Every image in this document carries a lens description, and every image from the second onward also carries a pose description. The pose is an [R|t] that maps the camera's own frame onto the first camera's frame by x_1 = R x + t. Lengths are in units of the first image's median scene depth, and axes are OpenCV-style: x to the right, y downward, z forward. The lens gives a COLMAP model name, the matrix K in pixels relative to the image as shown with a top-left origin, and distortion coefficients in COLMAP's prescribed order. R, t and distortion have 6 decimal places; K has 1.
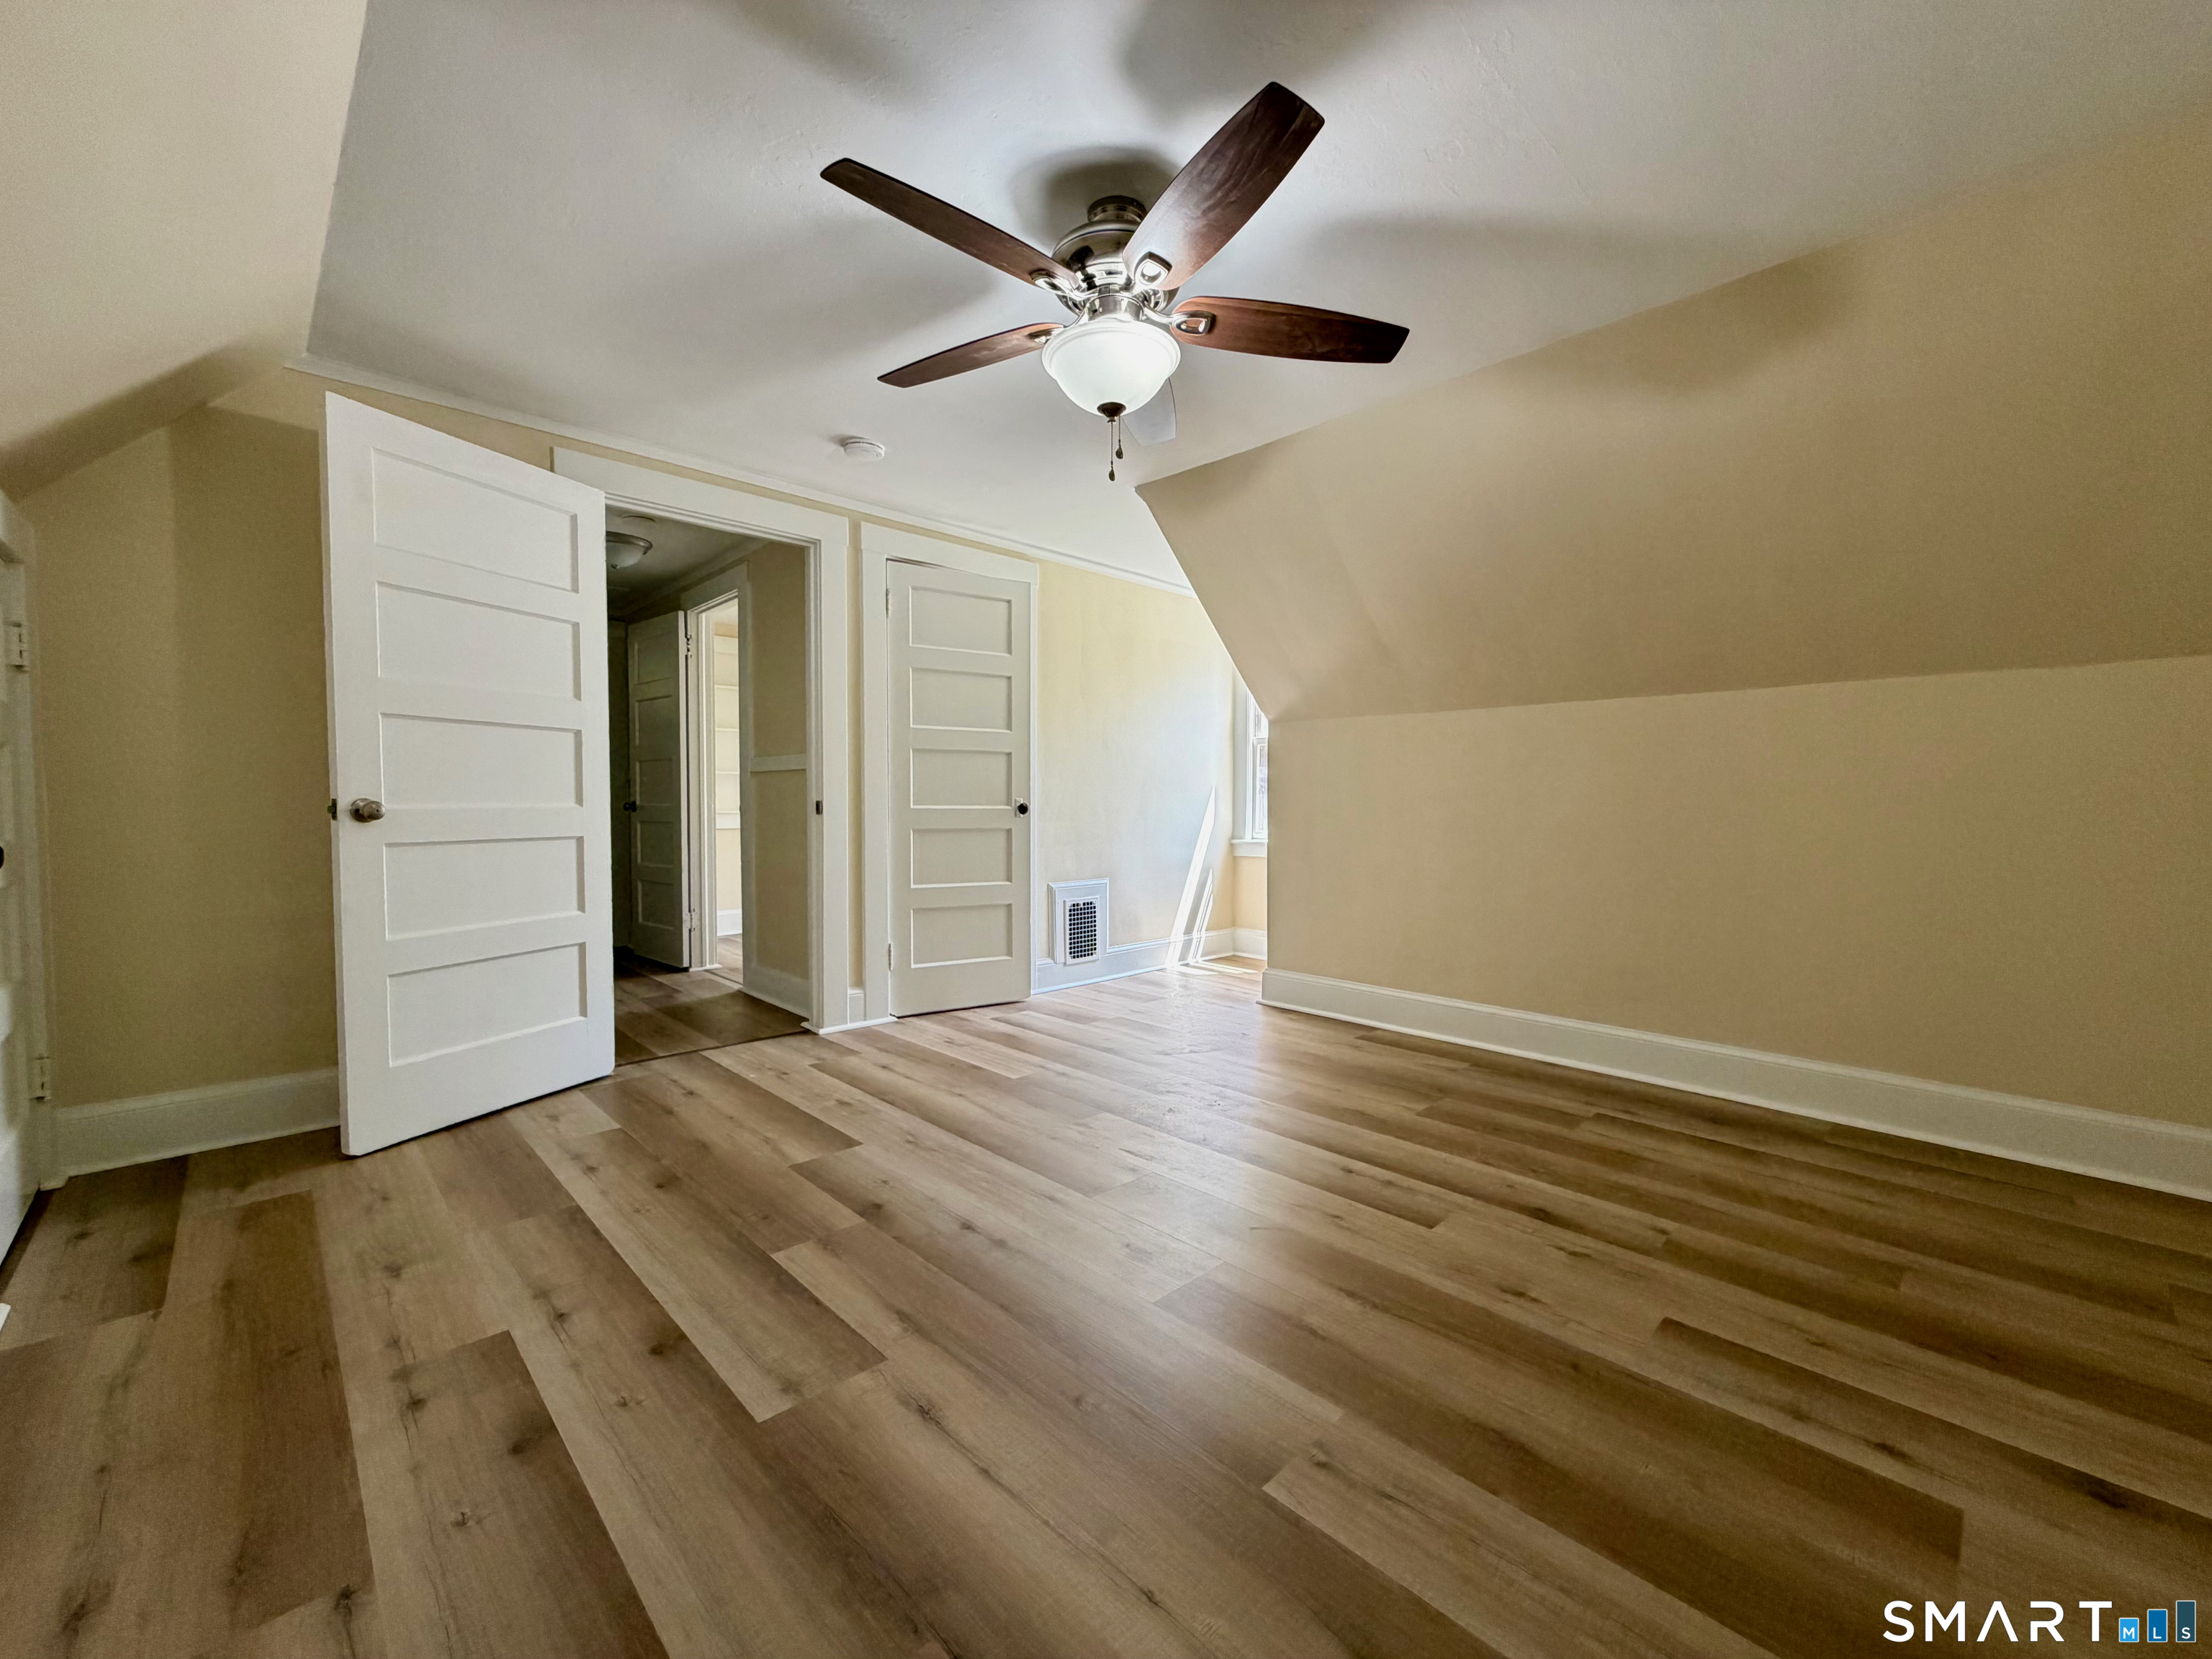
lens RADIAL K [[882.3, 0, 1100.9], [0, 882.3, 835.6], [0, 0, 1]] dist [-0.000655, -0.000034]
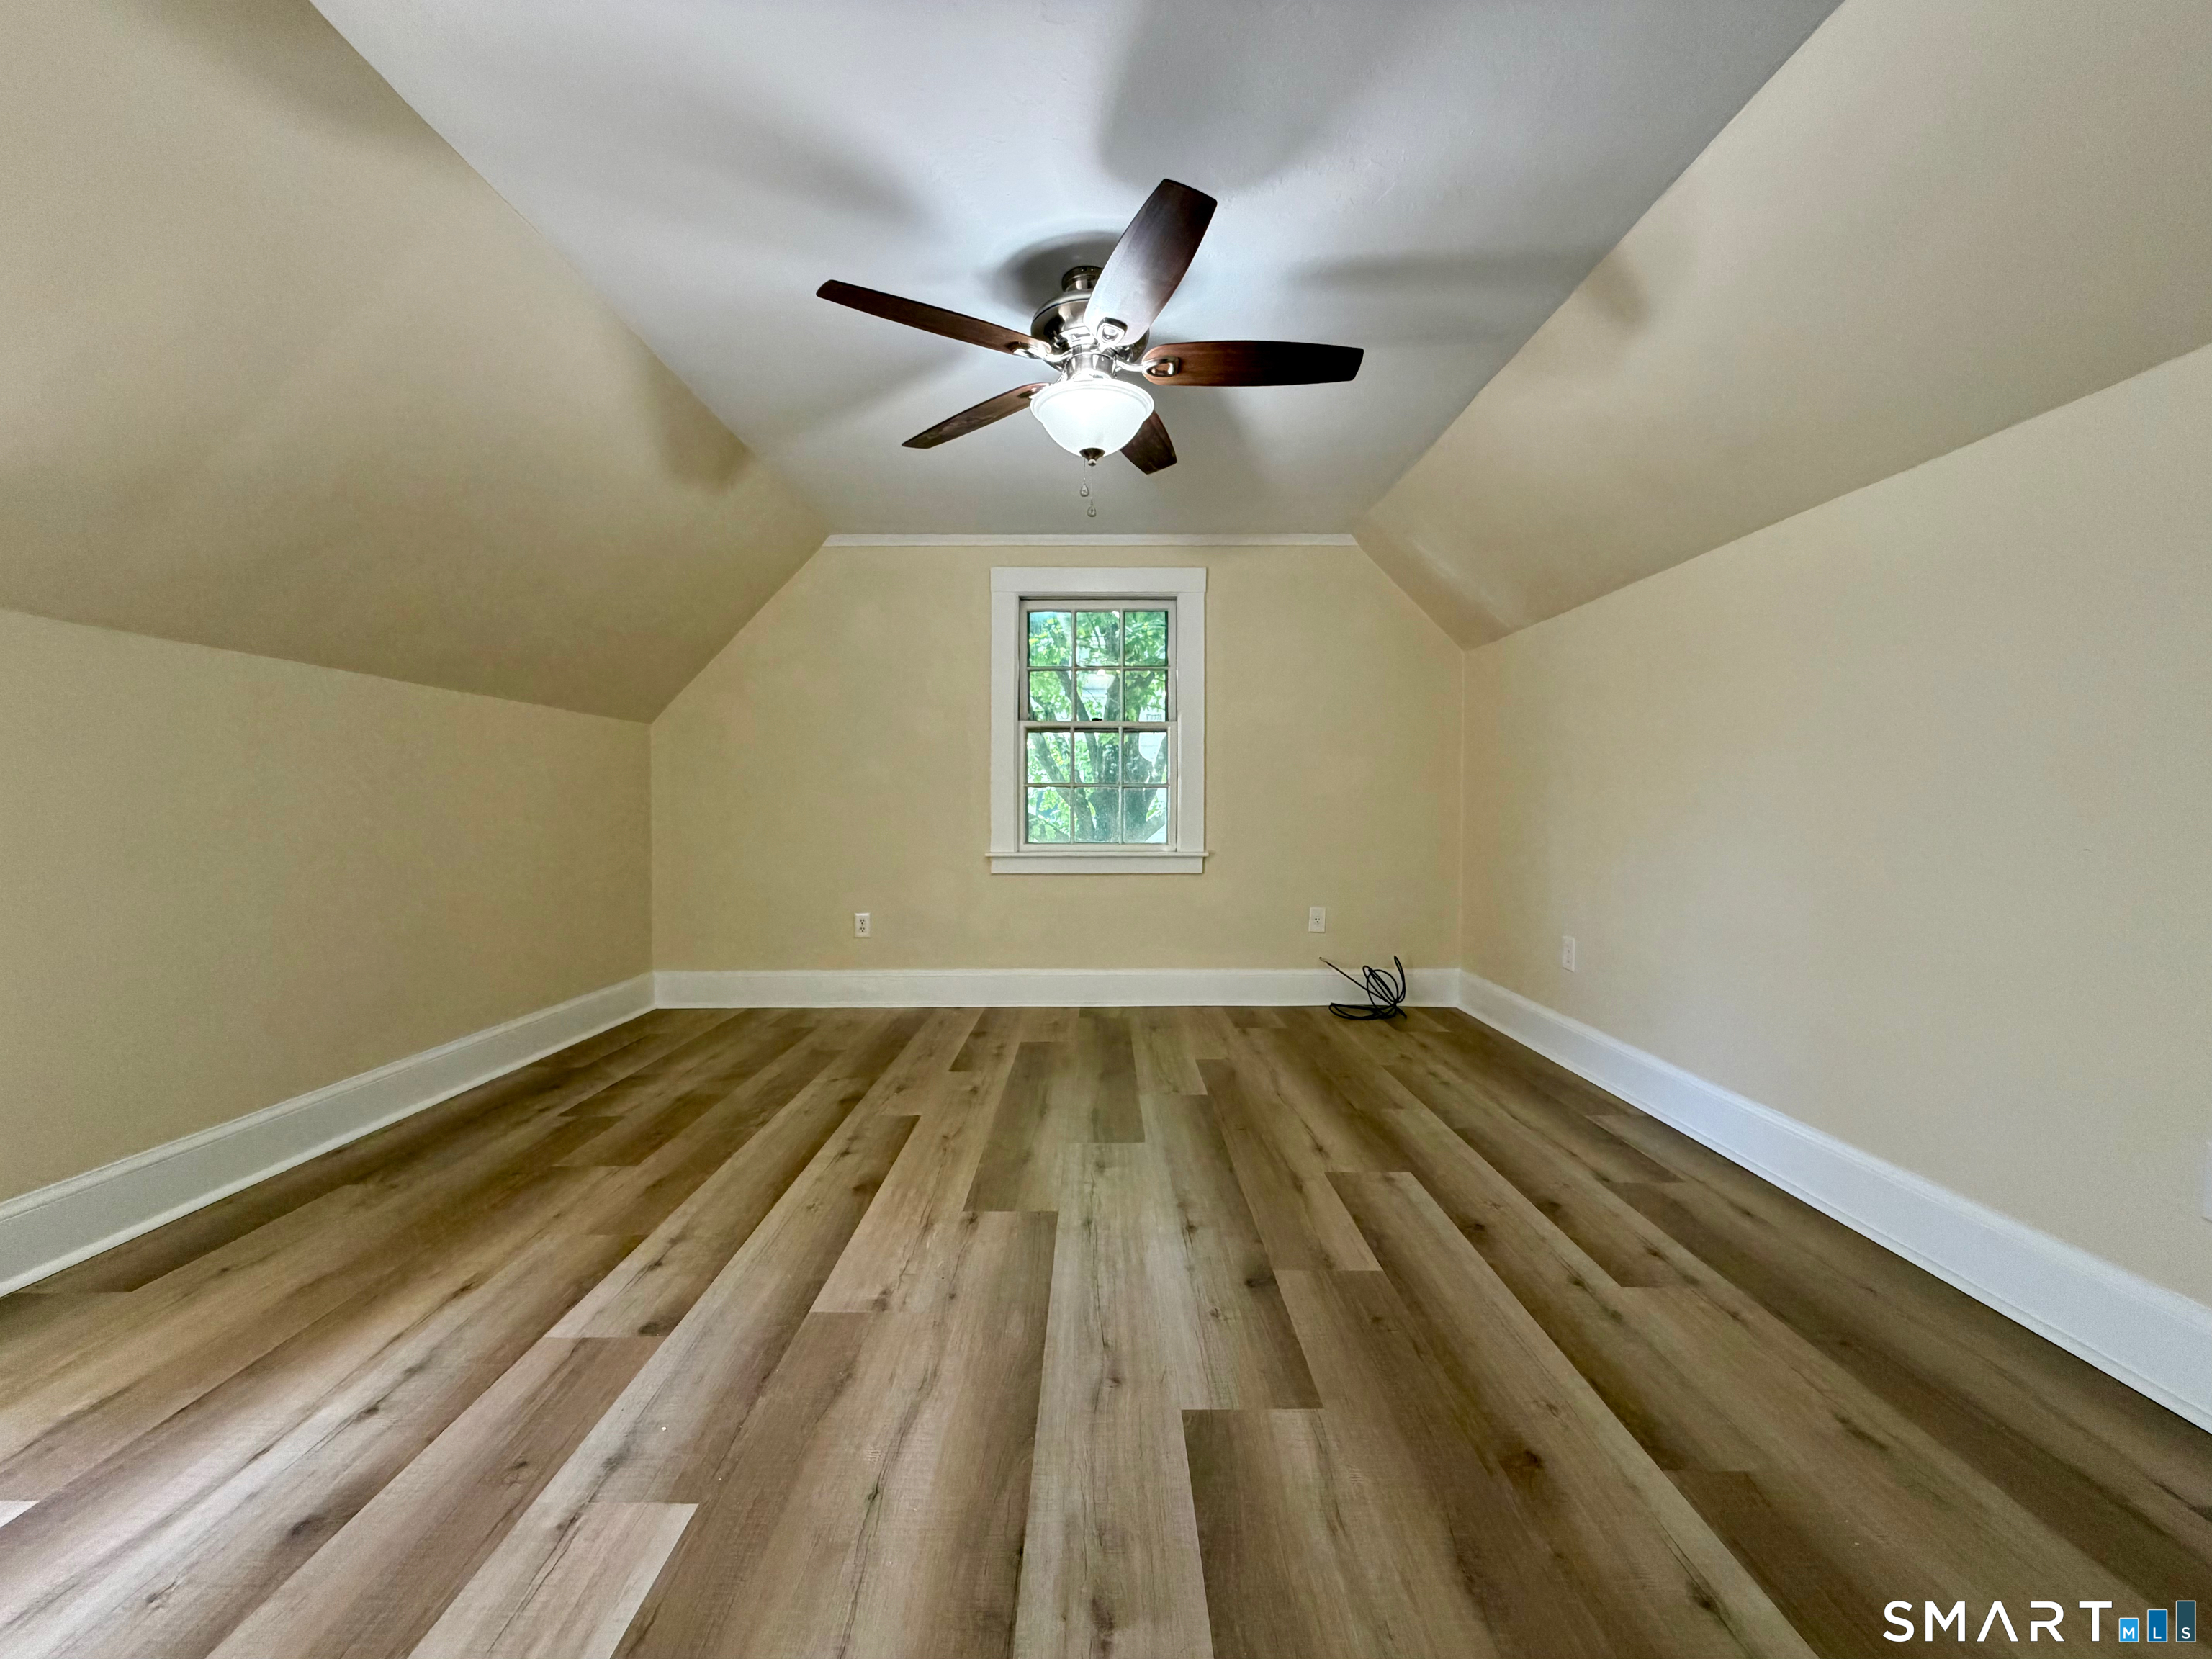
lens RADIAL K [[882.3, 0, 1100.9], [0, 882.3, 835.6], [0, 0, 1]] dist [-0.000655, -0.000034]
pose [[-0.720068, -0.028120, 0.693334, -0.758824], [0.020591, 0.997873, 0.061856, -0.064653], [-0.693598, 0.058817, -0.717957, 1.761745]]
